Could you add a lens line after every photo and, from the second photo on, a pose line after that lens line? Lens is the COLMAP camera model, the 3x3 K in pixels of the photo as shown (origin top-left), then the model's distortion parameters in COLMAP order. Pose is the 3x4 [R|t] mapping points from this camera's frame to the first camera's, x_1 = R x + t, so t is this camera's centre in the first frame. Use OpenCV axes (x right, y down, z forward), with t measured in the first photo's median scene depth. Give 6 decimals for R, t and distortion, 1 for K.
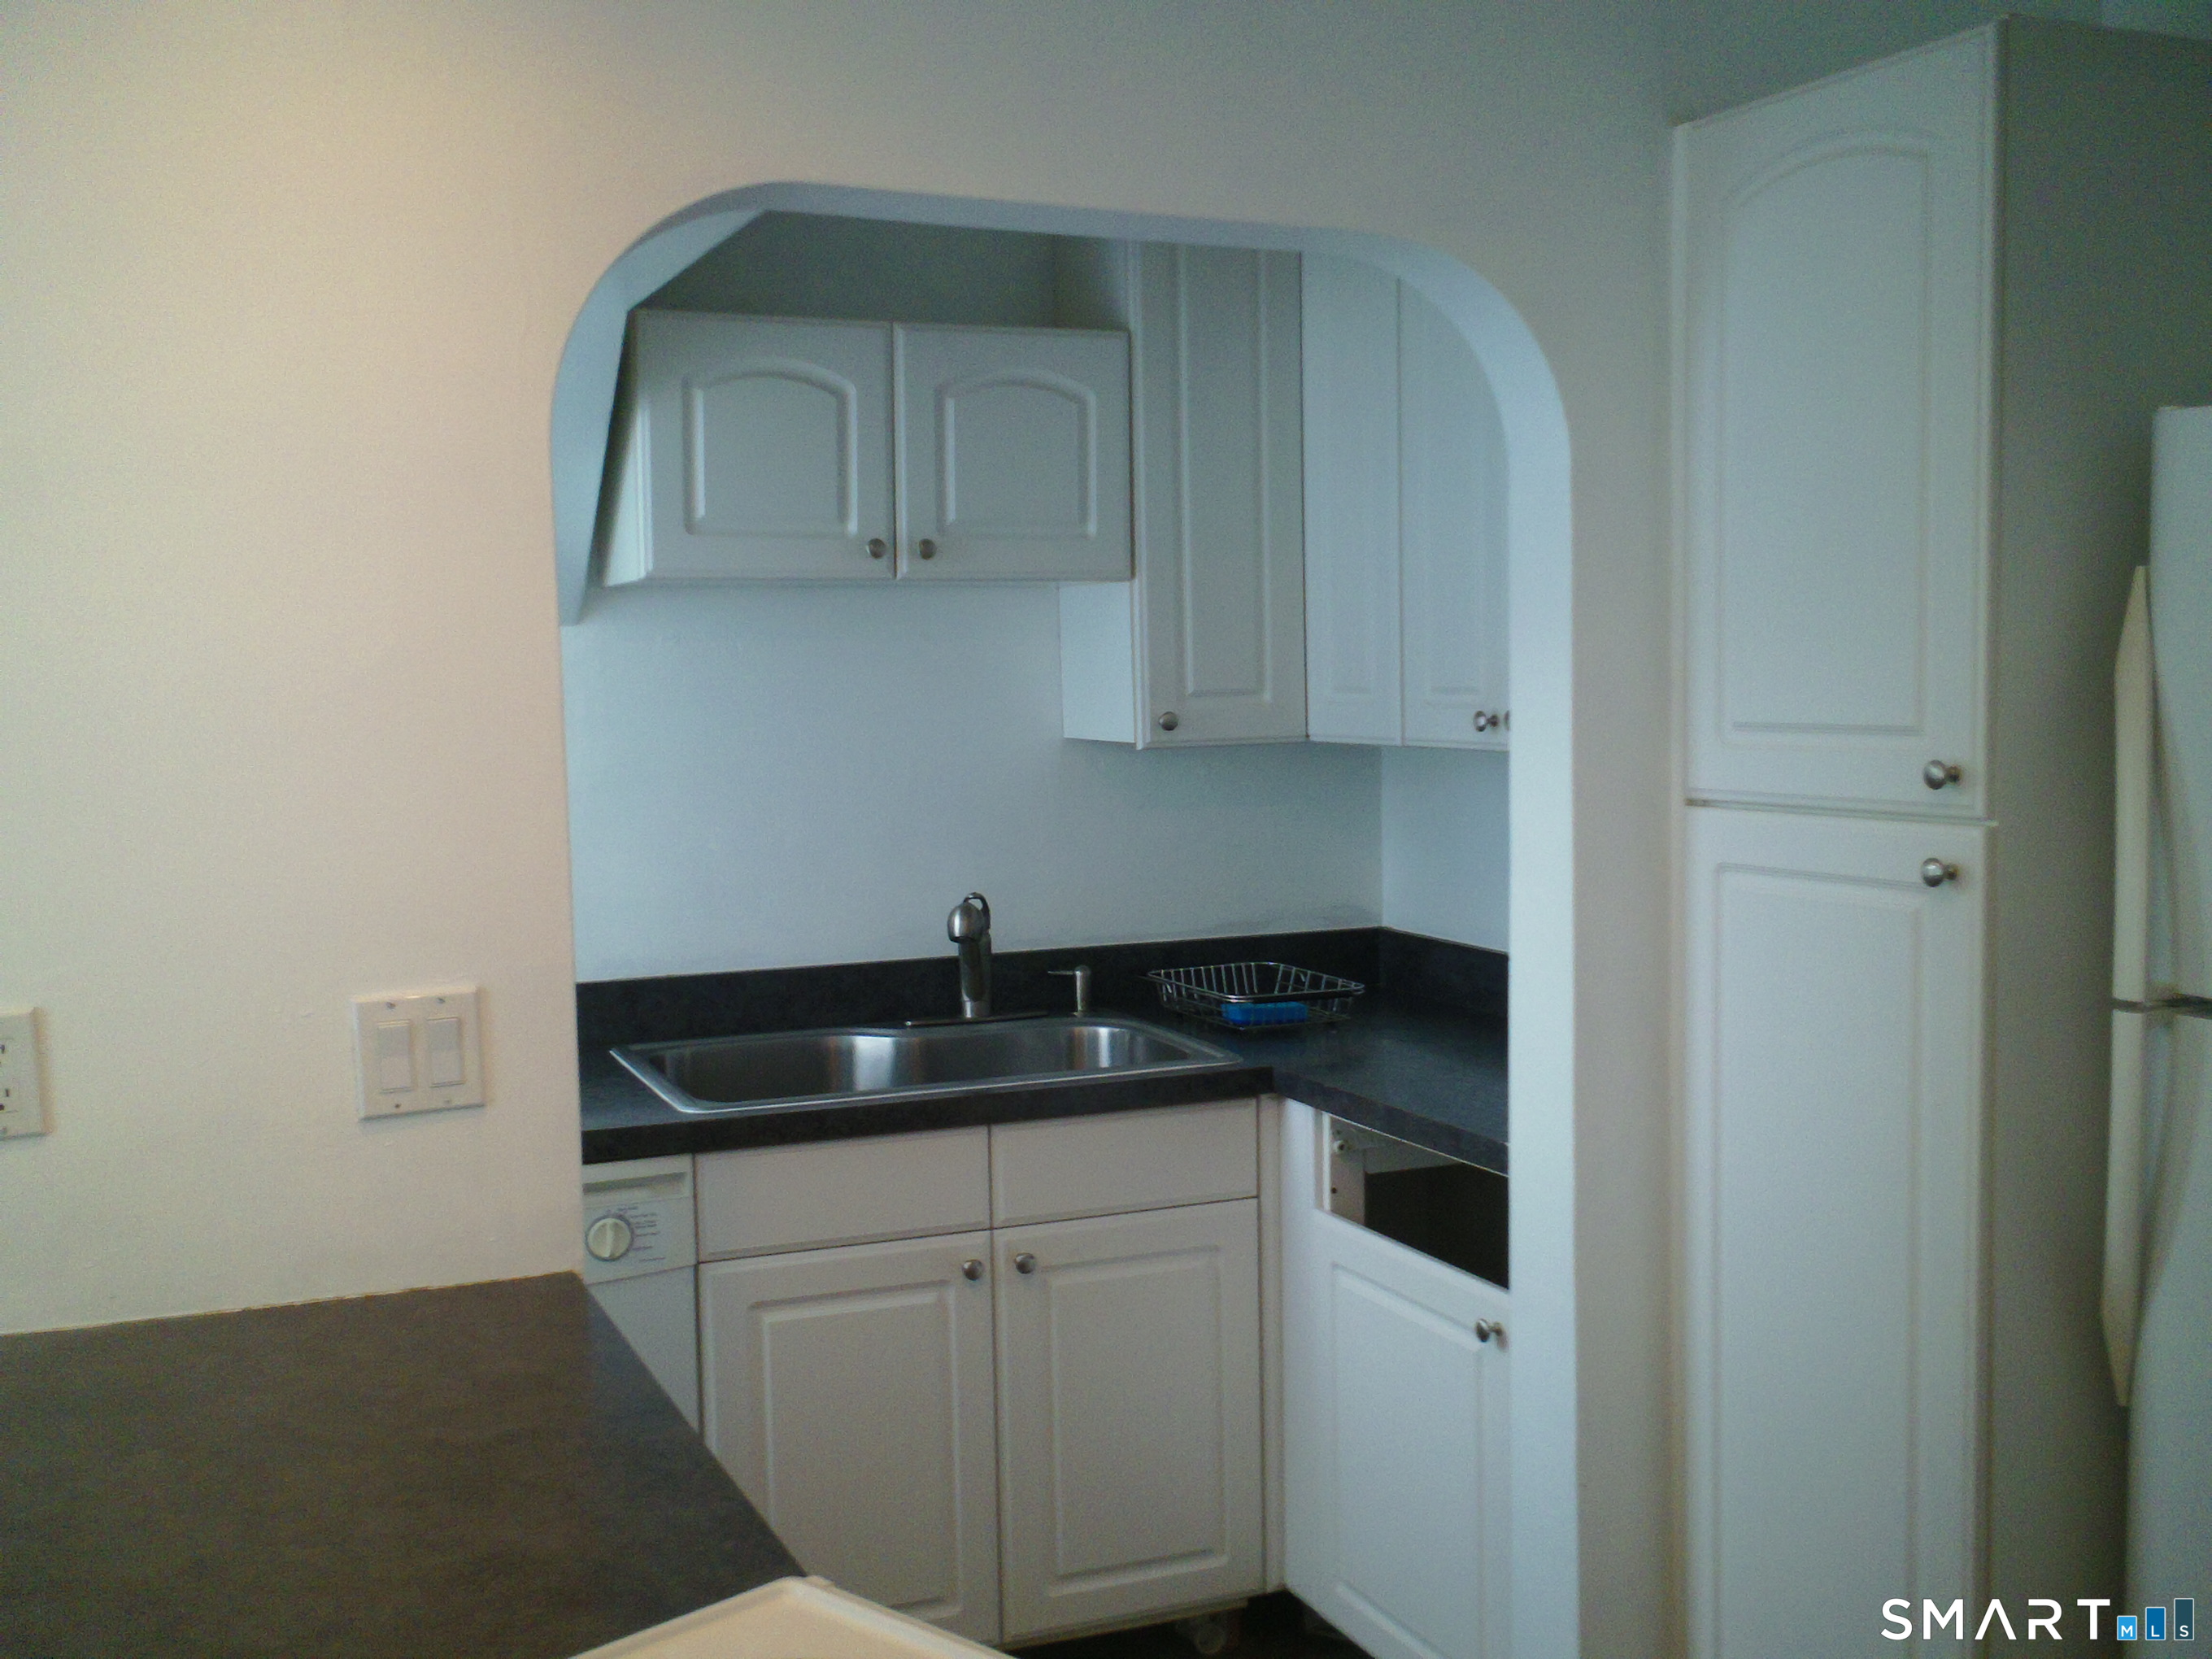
lens RADIAL K [[2276.2, 0, 1106.0], [0, 2276.2, 829.5], [0, 0, 1]] dist [-0.030021, -0.046076]
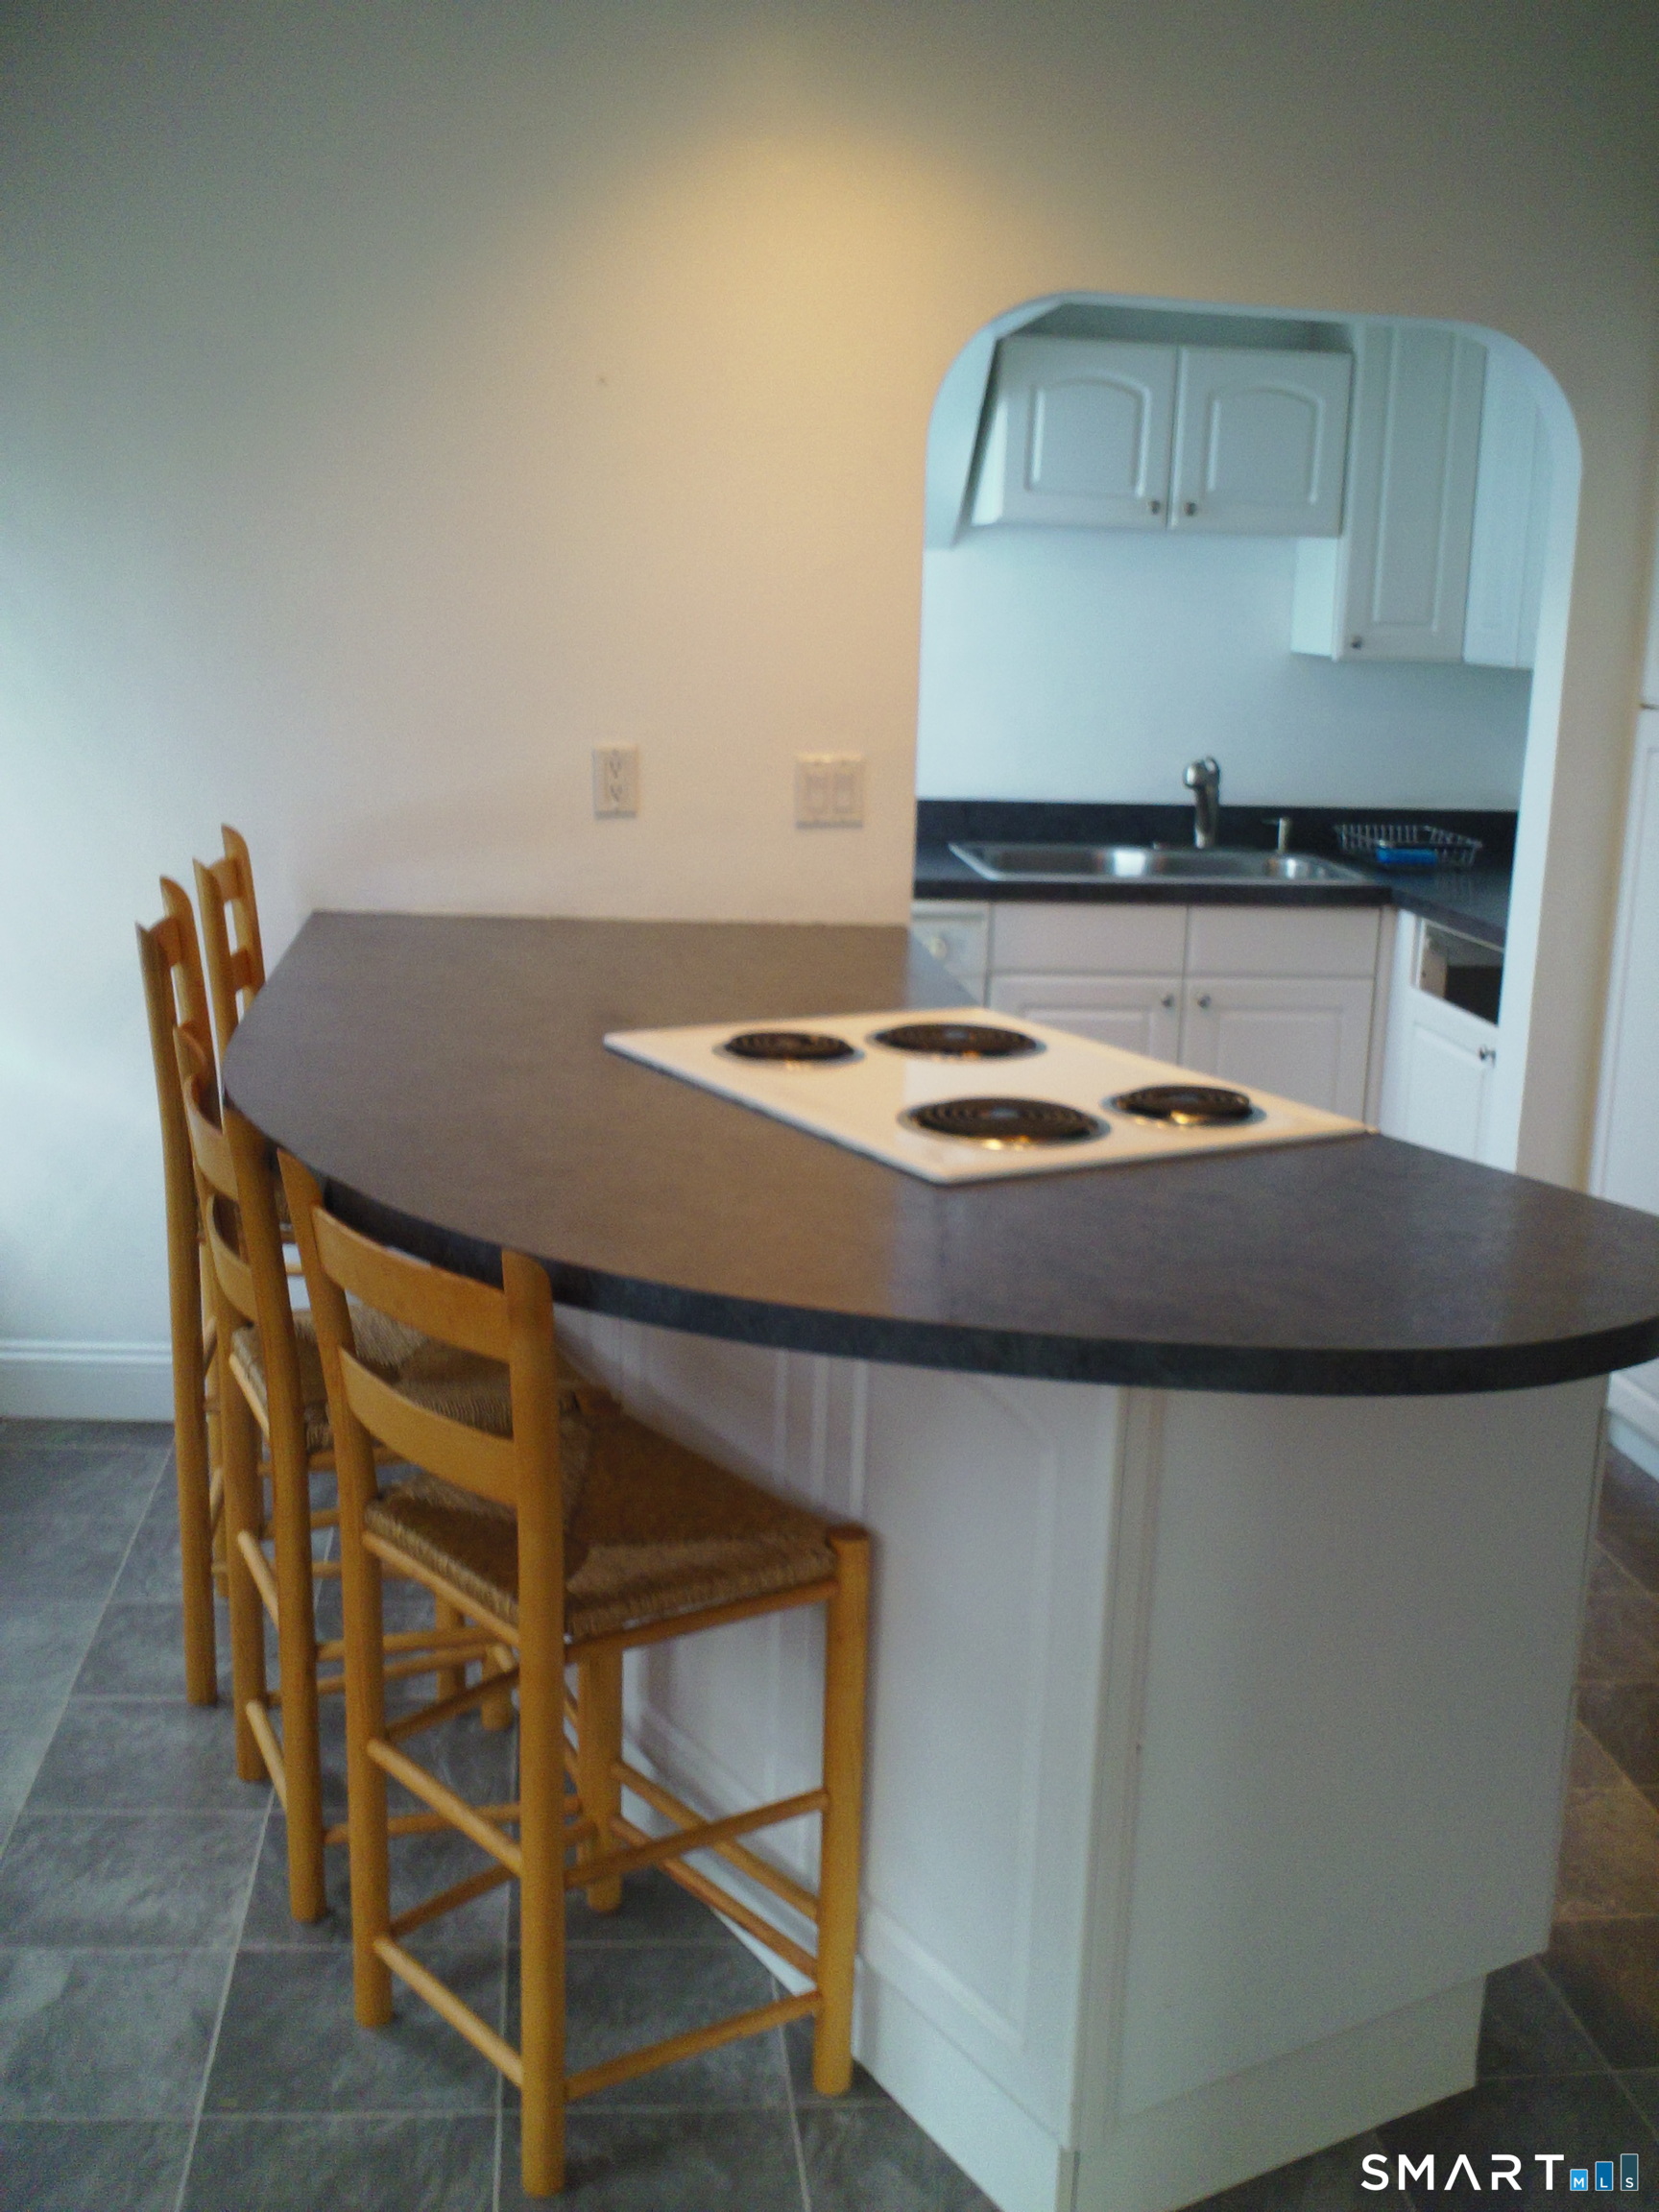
lens RADIAL K [[2276.2, 0, 829.5], [0, 2276.2, 1106.0], [0, 0, 1]] dist [-0.030021, -0.046076]
pose [[0.954598, 0.111474, -0.276256, 0.142145], [-0.069398, 0.985049, 0.157680, 0.038077], [0.289702, -0.131349, 0.948061, -0.474102]]
